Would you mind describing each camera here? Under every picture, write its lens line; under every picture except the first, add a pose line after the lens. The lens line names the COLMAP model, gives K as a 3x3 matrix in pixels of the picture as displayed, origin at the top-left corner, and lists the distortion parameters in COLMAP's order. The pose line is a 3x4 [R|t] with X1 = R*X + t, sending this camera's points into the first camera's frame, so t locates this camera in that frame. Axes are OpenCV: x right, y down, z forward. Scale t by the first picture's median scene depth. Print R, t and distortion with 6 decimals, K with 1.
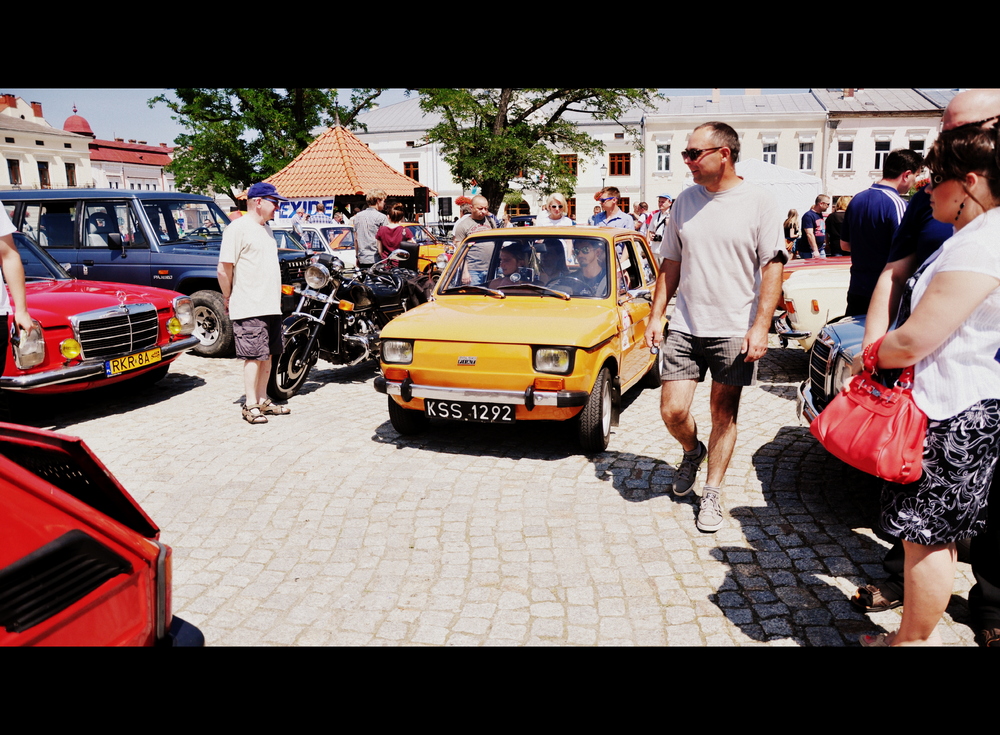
lens RADIAL K [[806.8, 0, 499.4], [0, 806.8, 398.6], [0, 0, 1]] dist [-0.140068, 0.124320]
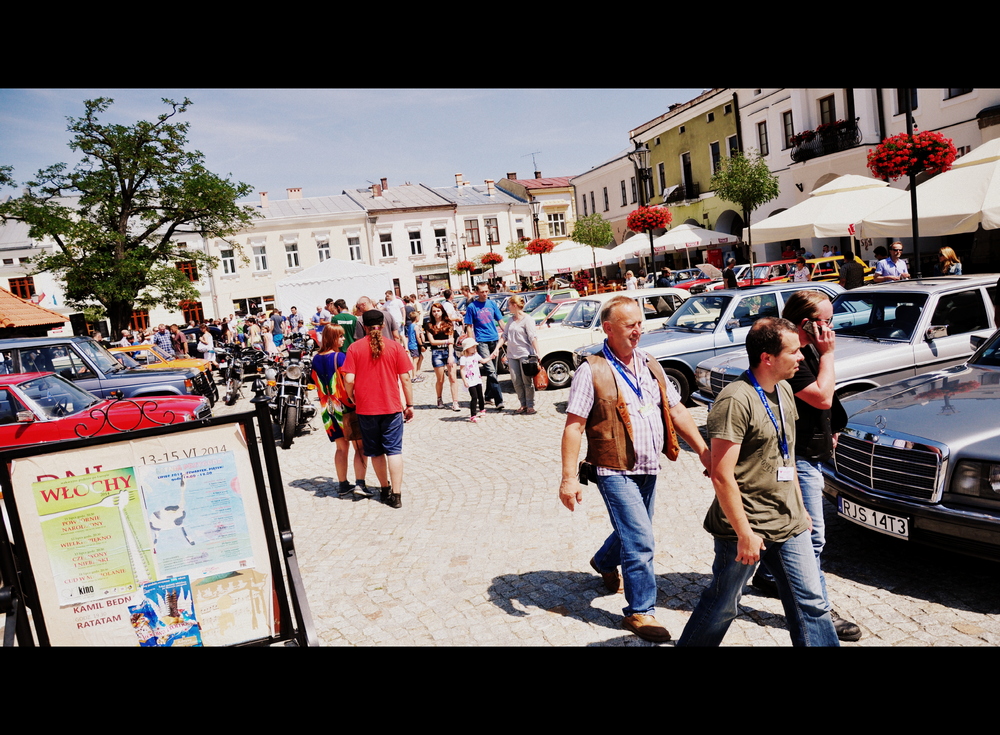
lens RADIAL K [[806.8, 0, 505.7], [0, 806.8, 377.0], [0, 0, 1]] dist [-0.140068, 0.124320]
pose [[0.831428, -0.146902, 0.535861, -0.625579], [0.218626, 0.973116, -0.072441, 0.061903], [-0.510814, 0.177383, 0.841192, -0.517960]]
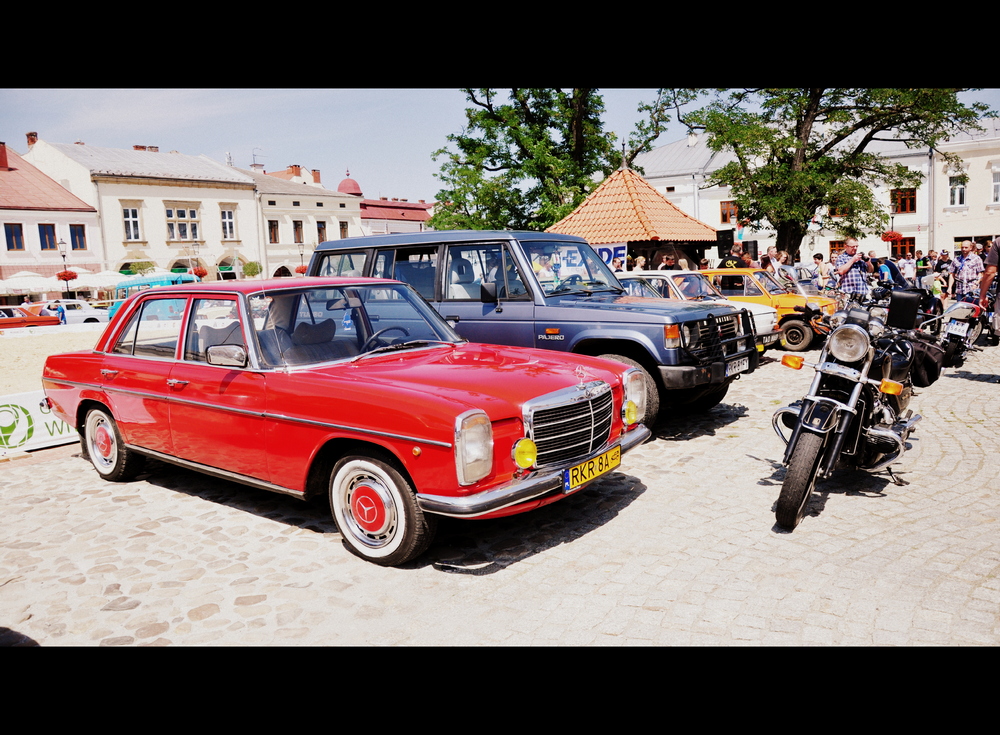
lens RADIAL K [[806.8, 0, 490.2], [0, 806.8, 389.5], [0, 0, 1]] dist [-0.140068, 0.124320]
pose [[0.955067, 0.011833, -0.296154, -0.264551], [-0.032660, 0.997319, -0.065478, -0.050935], [0.294585, 0.072209, 0.952893, 0.236488]]
